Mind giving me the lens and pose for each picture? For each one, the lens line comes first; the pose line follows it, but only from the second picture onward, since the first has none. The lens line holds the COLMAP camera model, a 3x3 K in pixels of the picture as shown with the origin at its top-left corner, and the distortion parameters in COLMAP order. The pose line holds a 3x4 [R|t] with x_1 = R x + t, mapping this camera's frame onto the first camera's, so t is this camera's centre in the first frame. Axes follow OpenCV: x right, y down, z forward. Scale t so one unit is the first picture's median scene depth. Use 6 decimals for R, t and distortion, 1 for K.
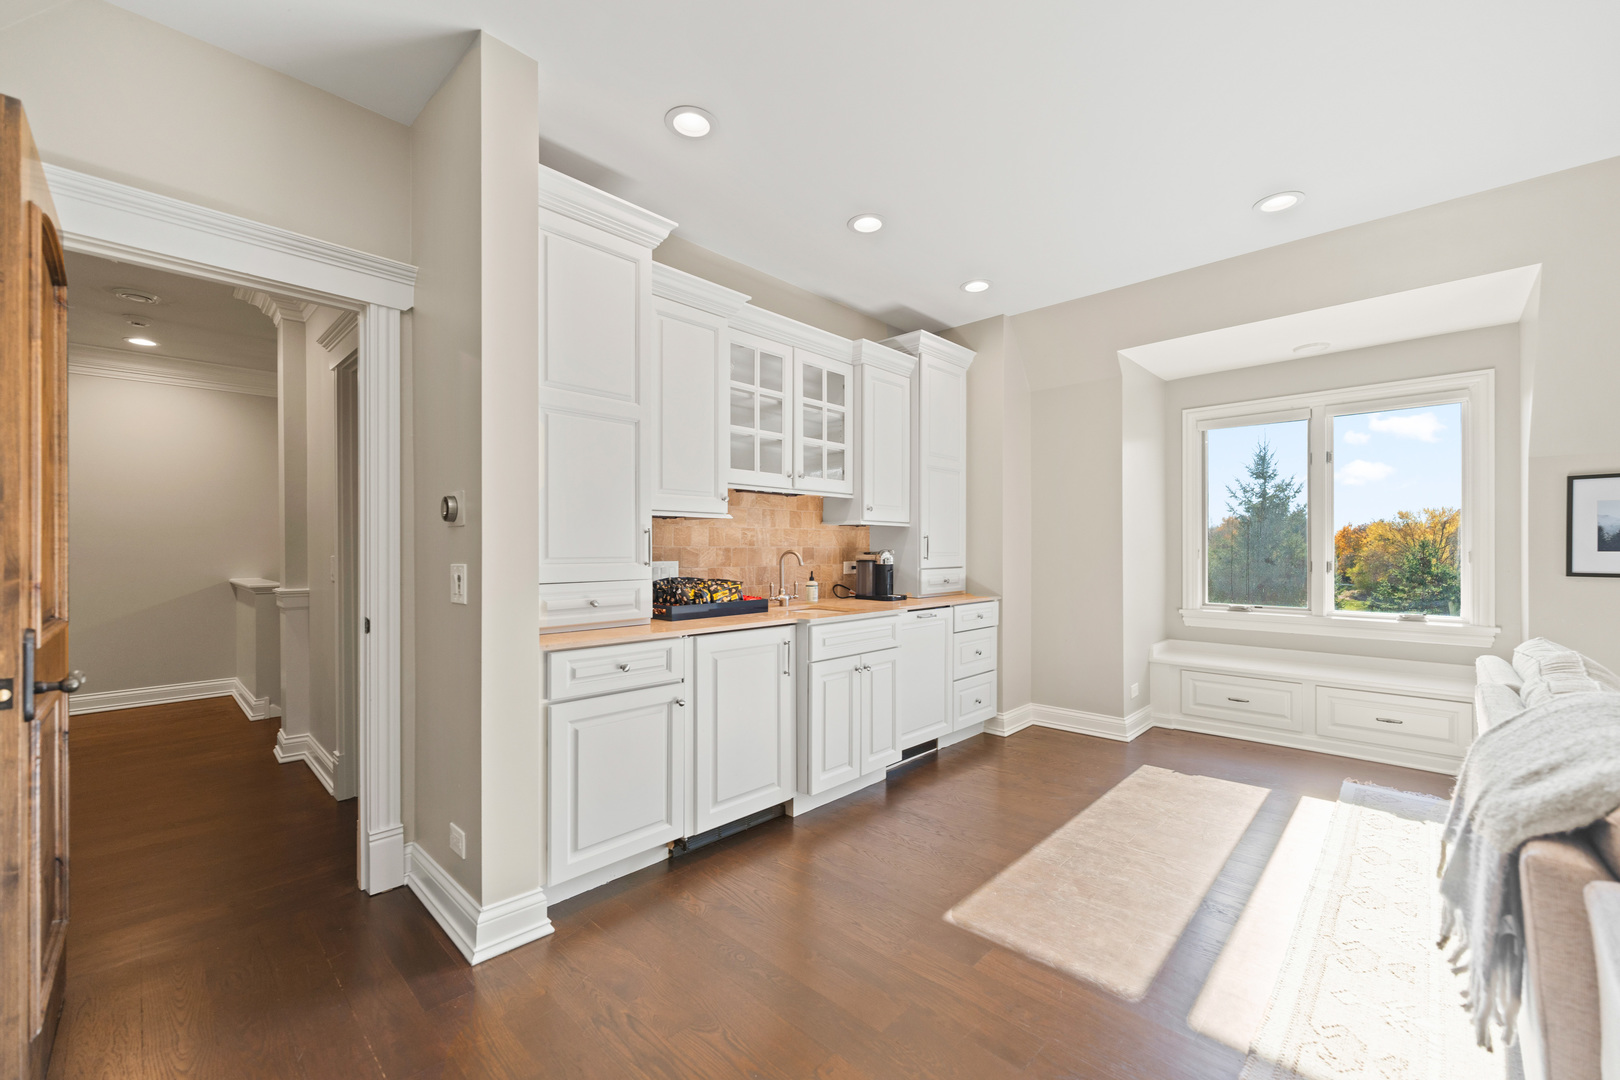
lens RADIAL K [[650.5, 0, 810.8], [0, 650.5, 548.8], [0, 0, 1]] dist [-0.000080, -0.000442]
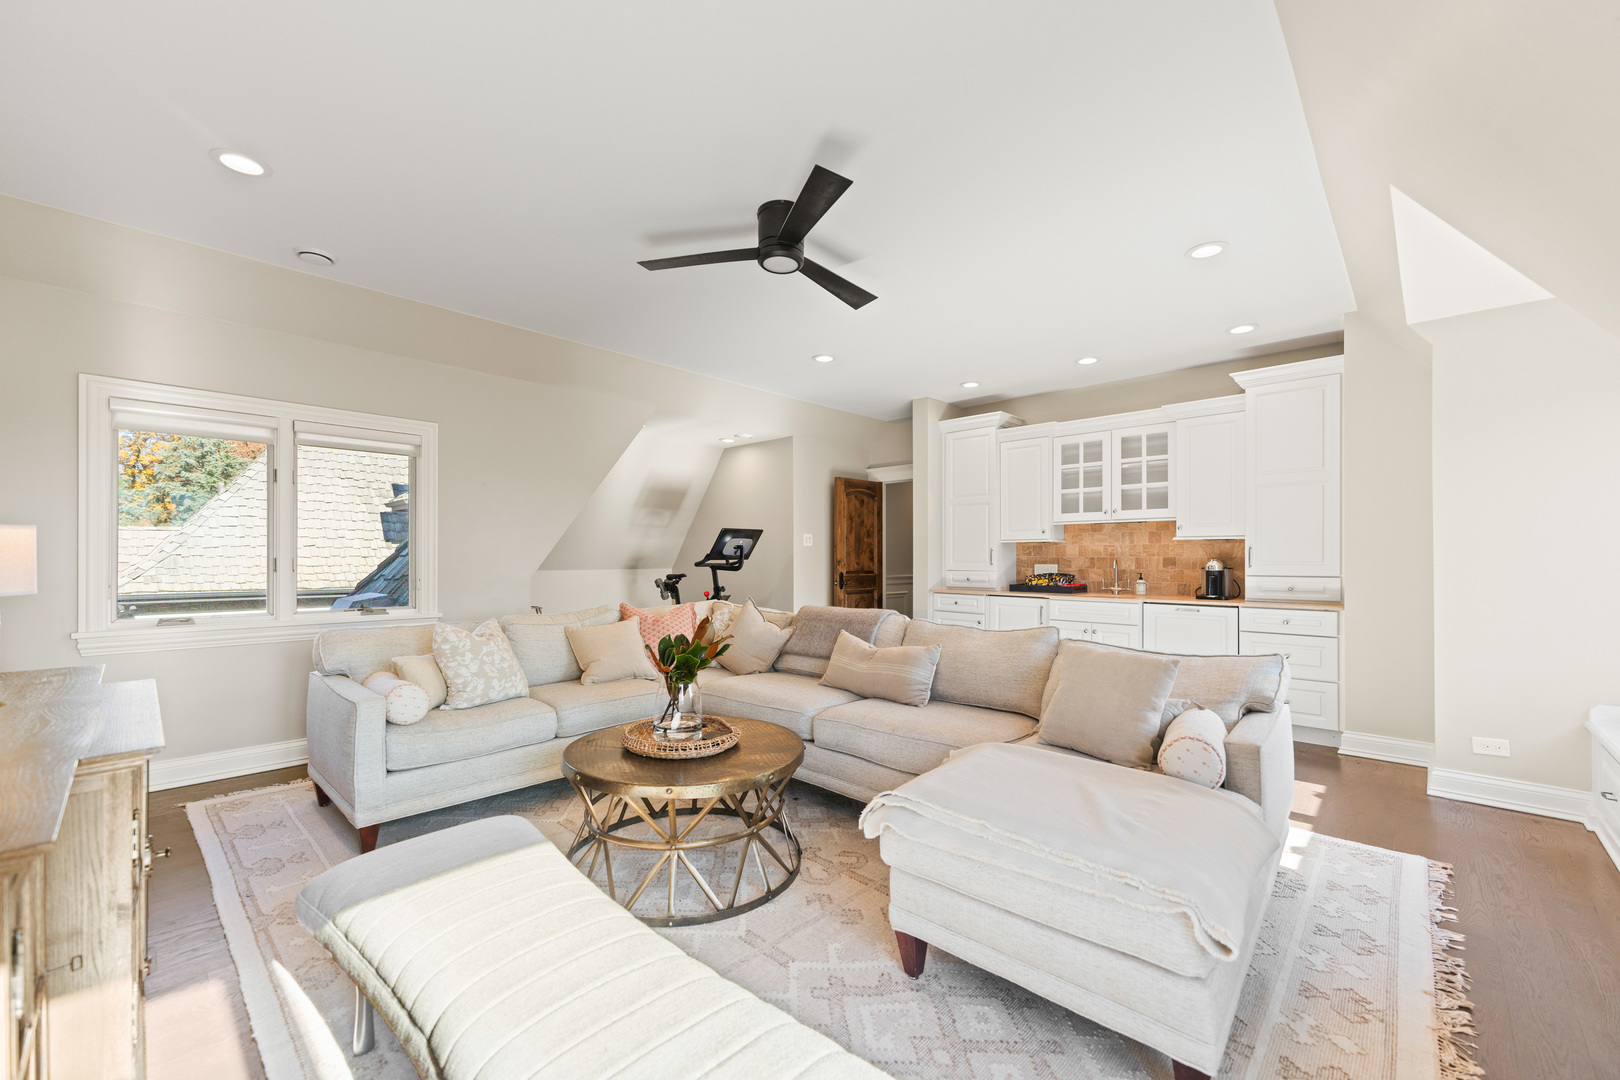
lens RADIAL K [[650.5, 0, 810.8], [0, 650.5, 548.8], [0, 0, 1]] dist [-0.000080, -0.000442]
pose [[0.008908, -0.012591, -0.999881, 1.526196], [-0.002098, 0.999918, -0.012610, -0.000657], [0.999958, 0.002210, 0.008881, 0.252068]]
